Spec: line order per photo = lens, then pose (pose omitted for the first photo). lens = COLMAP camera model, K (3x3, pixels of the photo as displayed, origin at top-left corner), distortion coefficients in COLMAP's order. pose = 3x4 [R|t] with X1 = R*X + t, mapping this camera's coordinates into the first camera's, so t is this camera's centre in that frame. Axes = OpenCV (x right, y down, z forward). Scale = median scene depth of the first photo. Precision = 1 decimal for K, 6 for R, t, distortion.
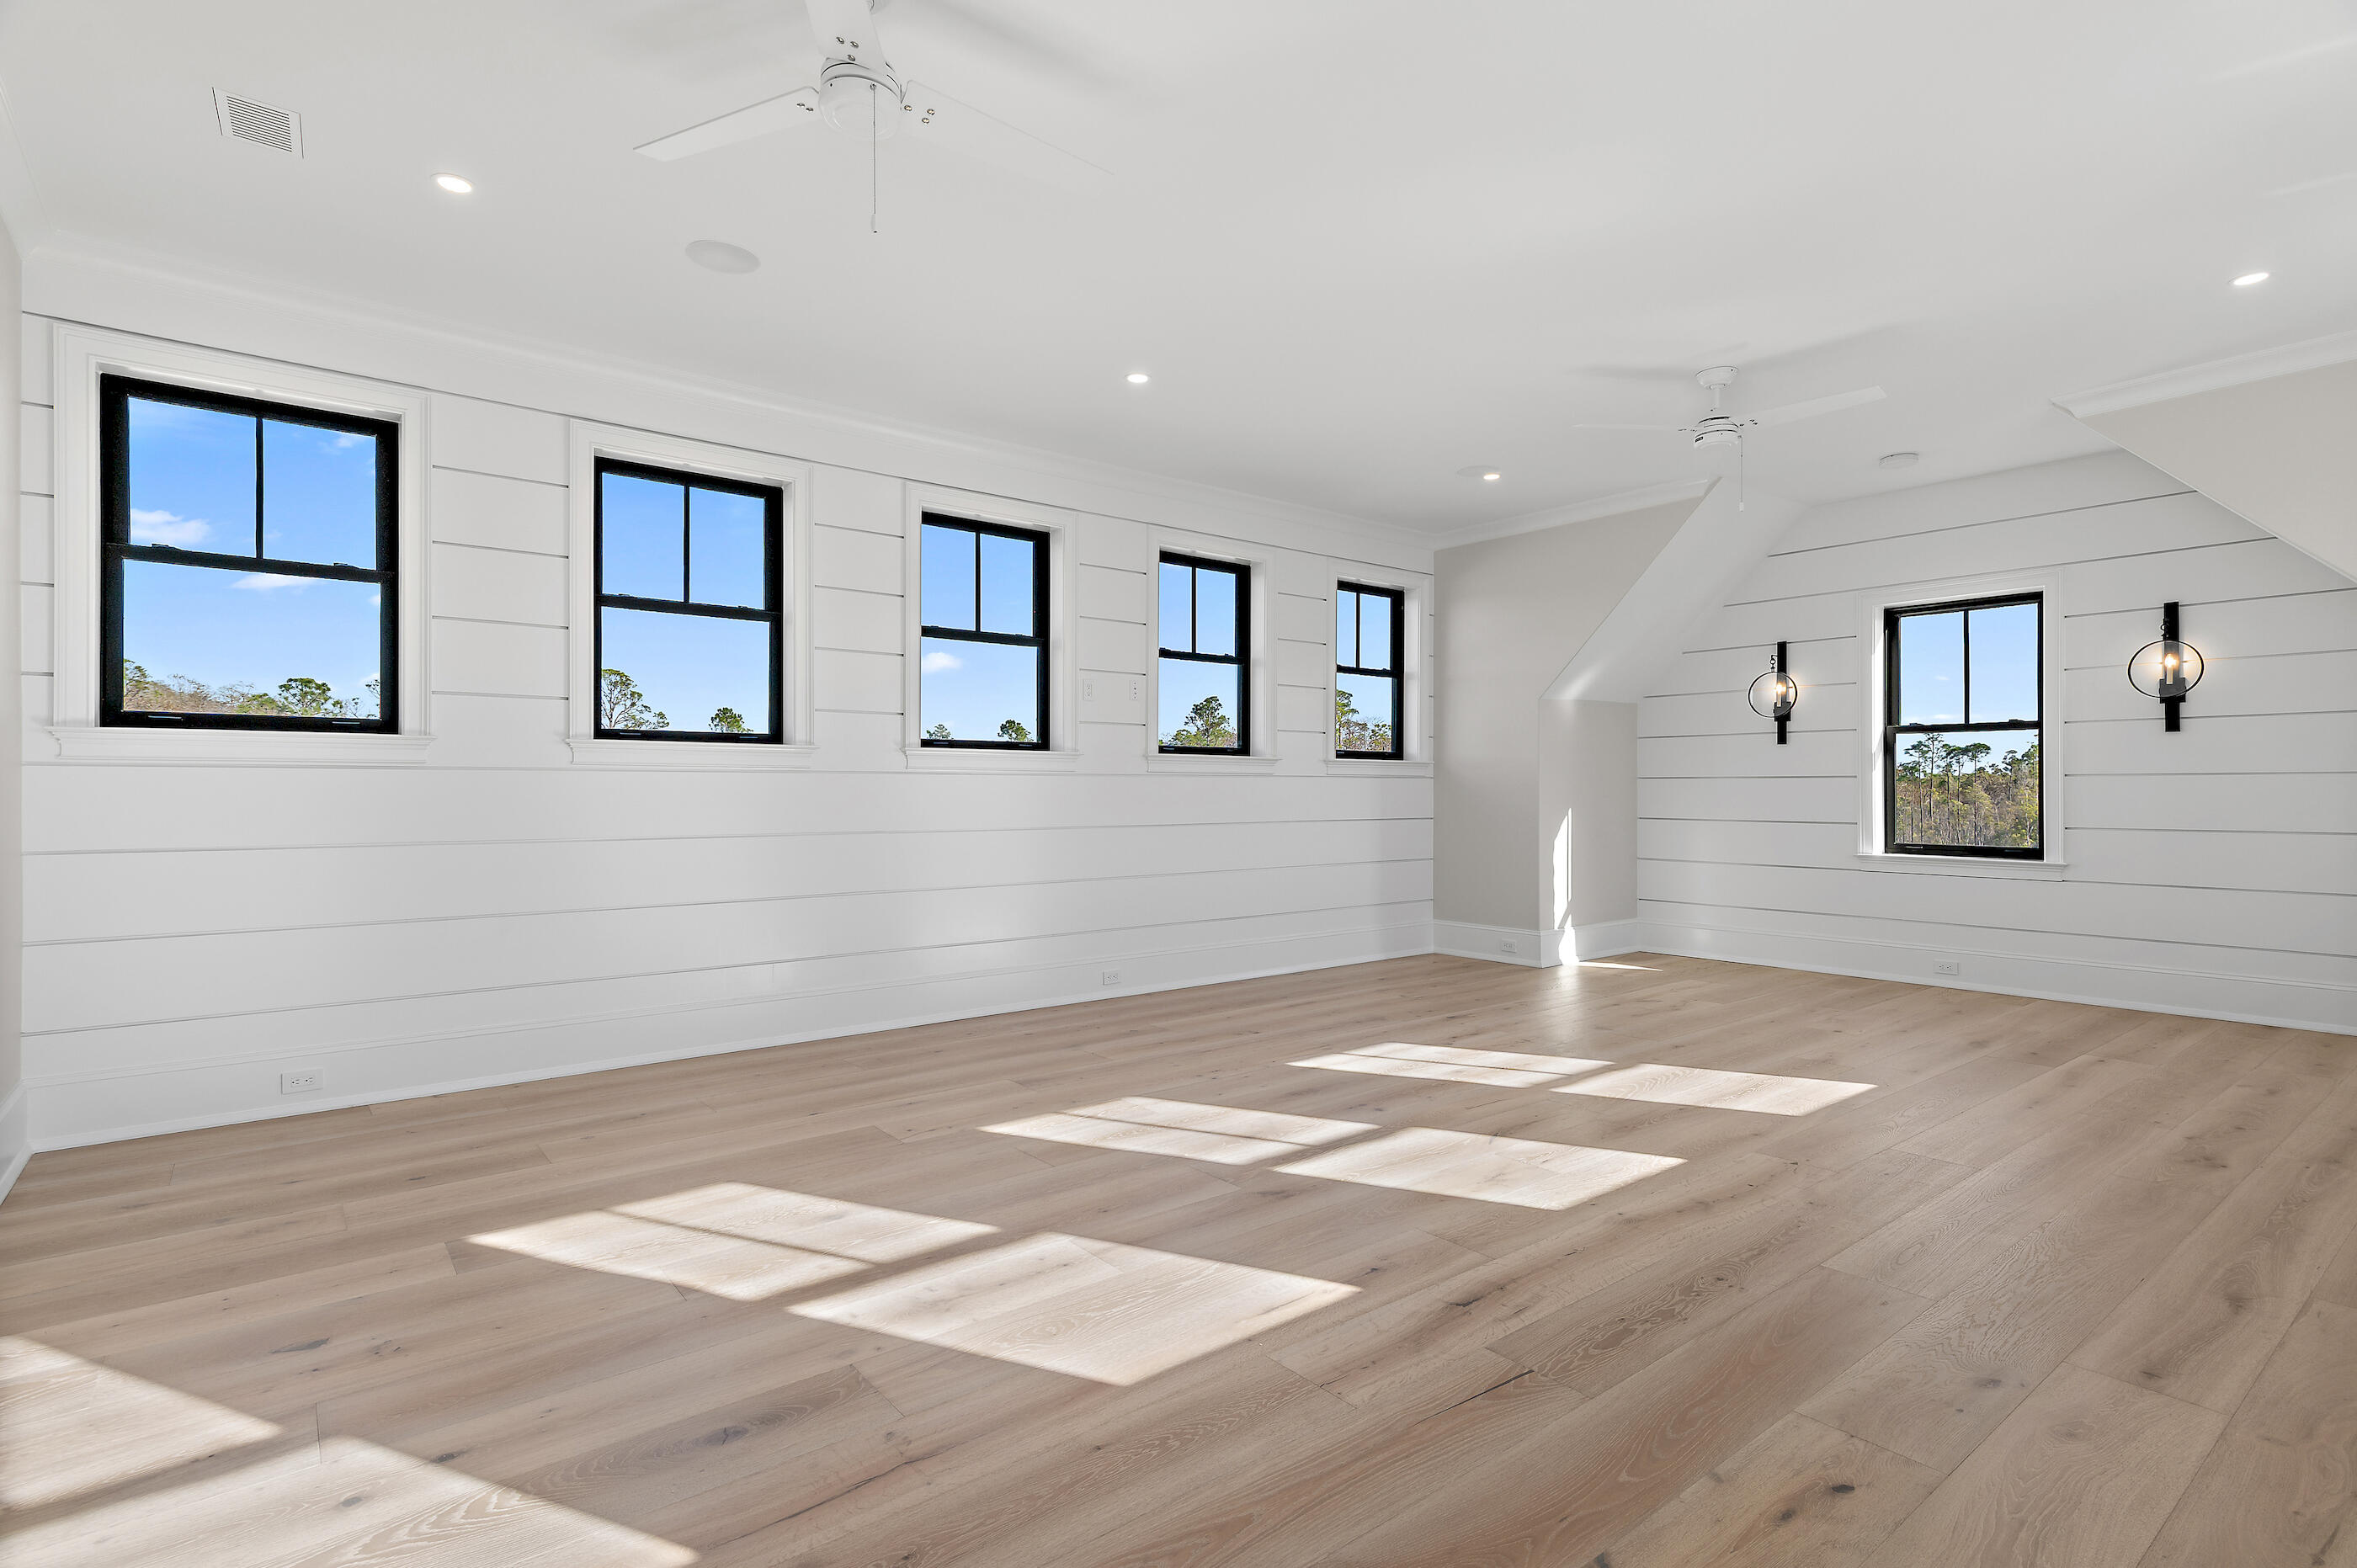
lens RADIAL K [[1143.8, 0, 1178.5], [0, 1143.8, 784.0], [0, 0, 1]] dist [0.015803, -0.000005]
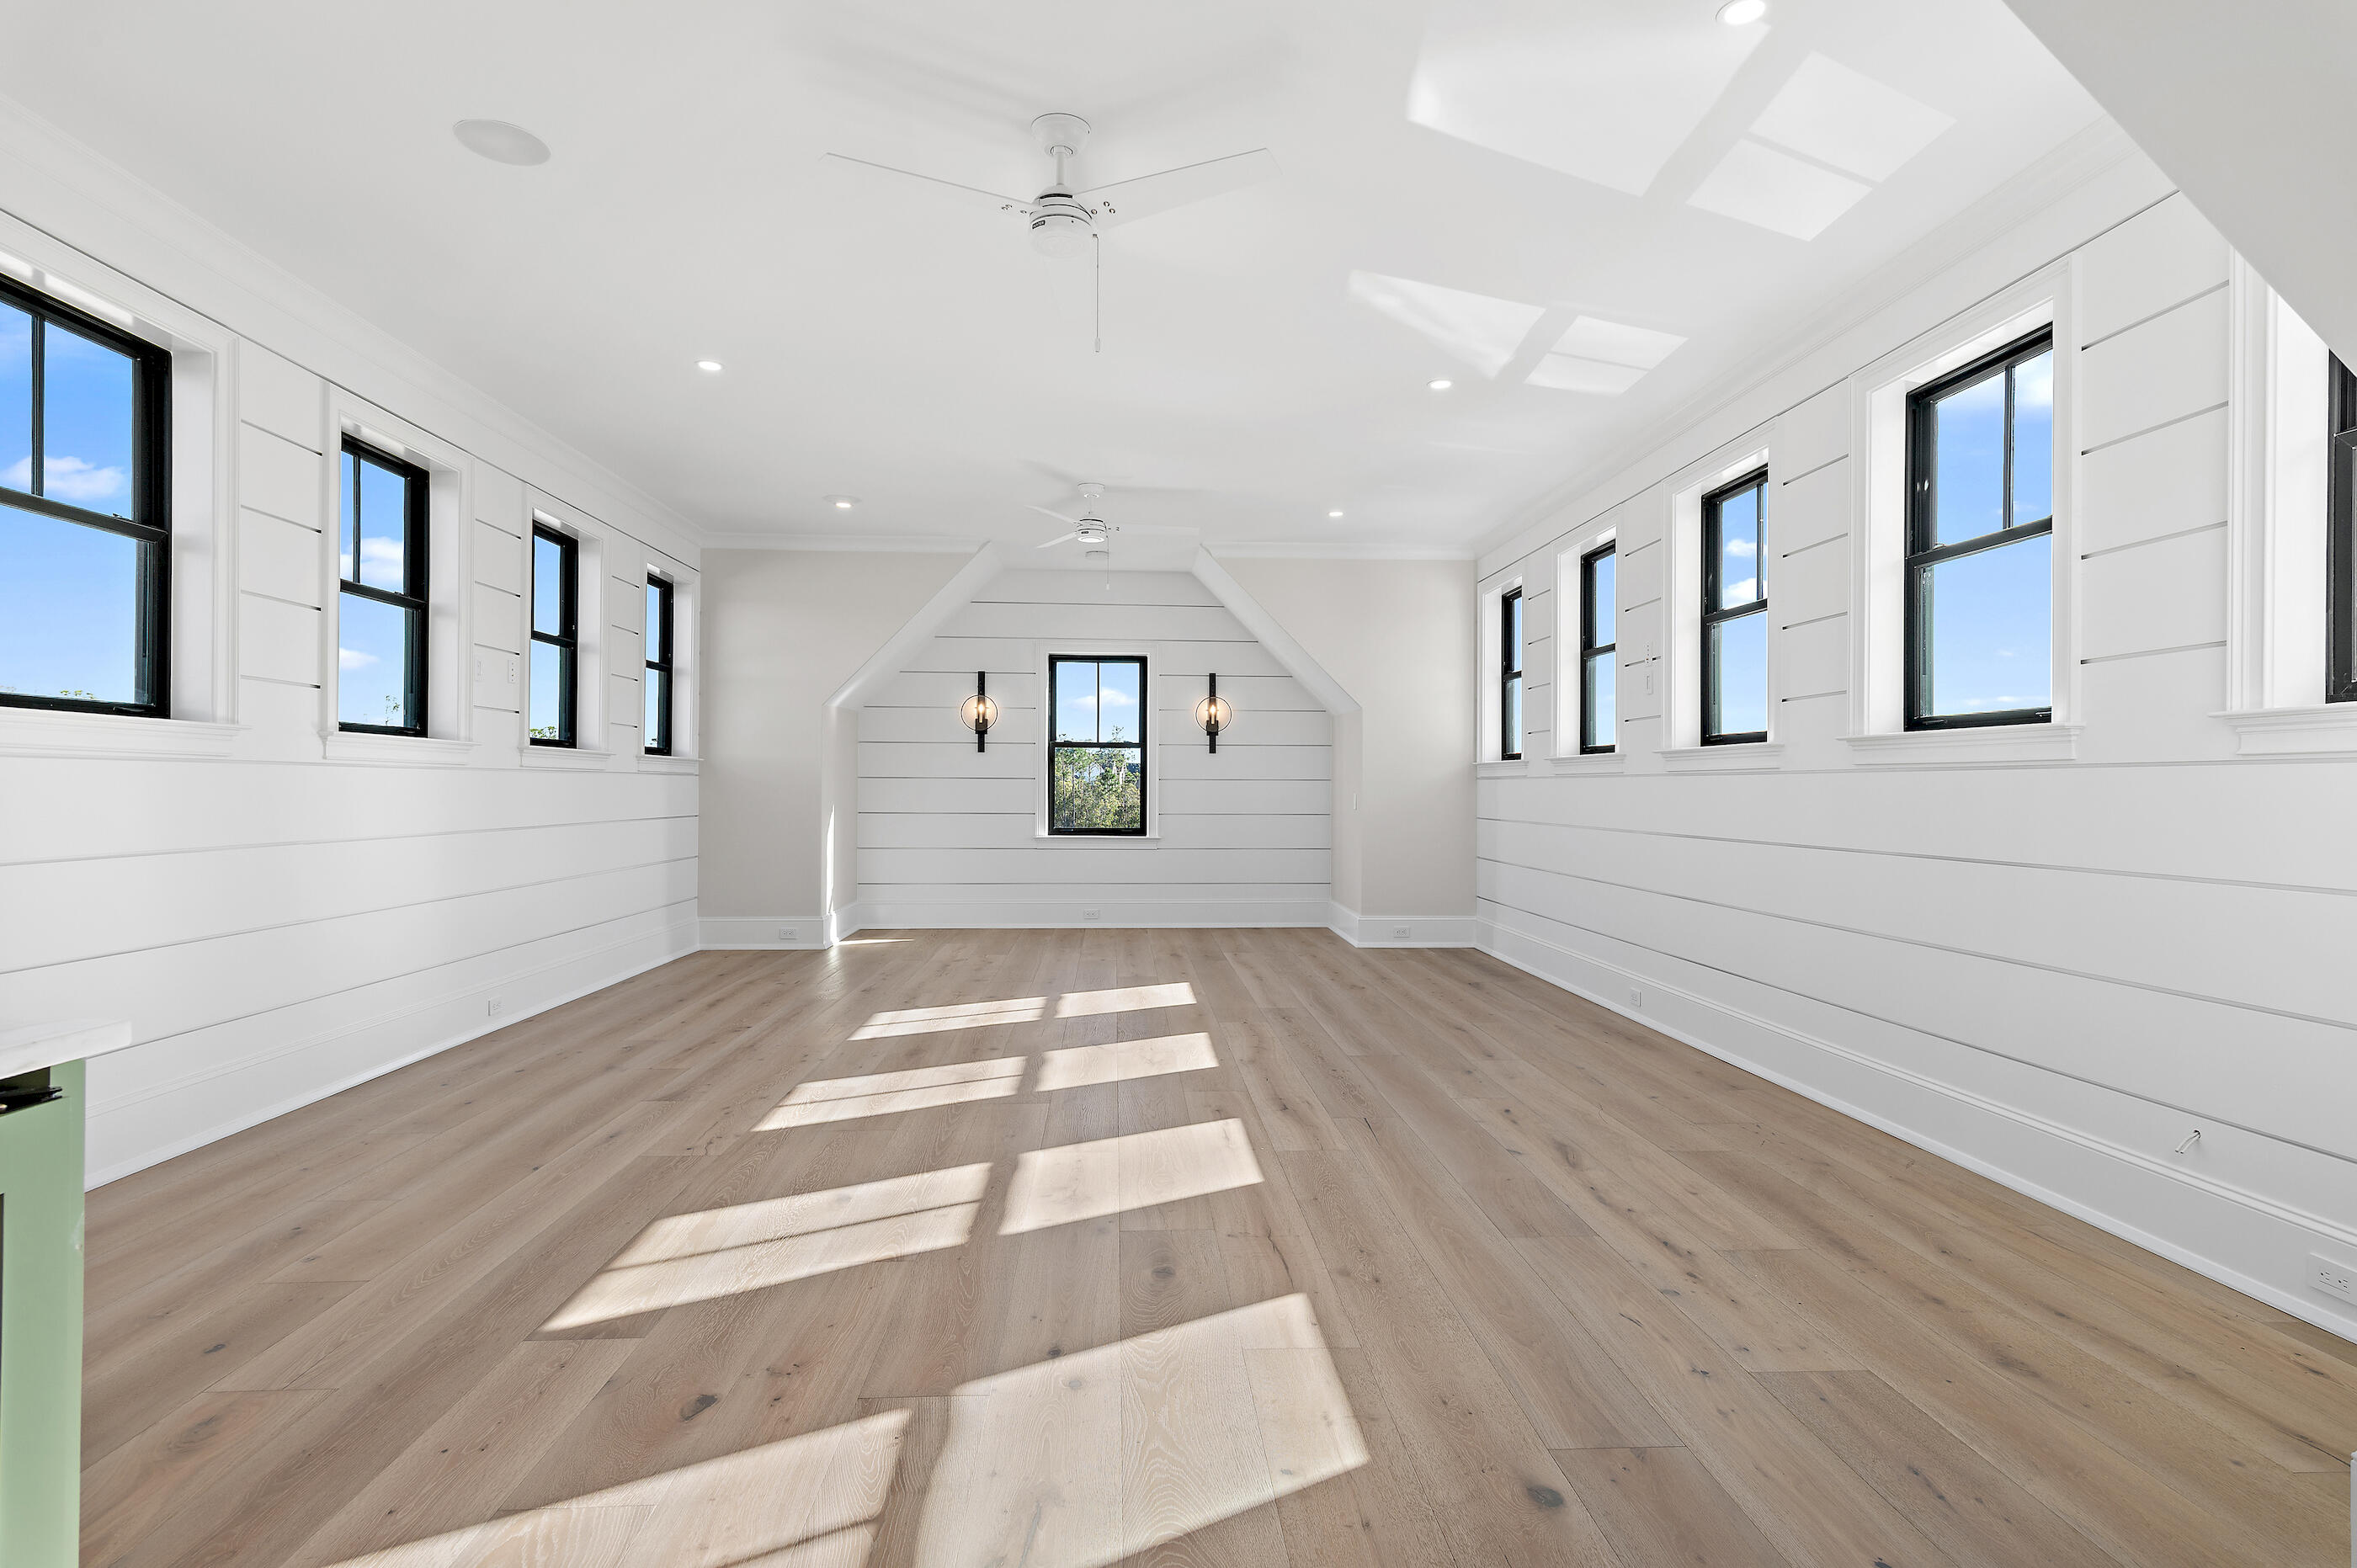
lens RADIAL K [[1227.9, 0, 1178.5], [0, 1227.9, 784.0], [0, 0, 1]] dist [0.003370, 0.000589]
pose [[0.568563, 0.005514, 0.822621, -0.795887], [-0.008813, 0.999961, -0.000611, -0.001379], [-0.822593, -0.006902, 0.568589, 0.089964]]
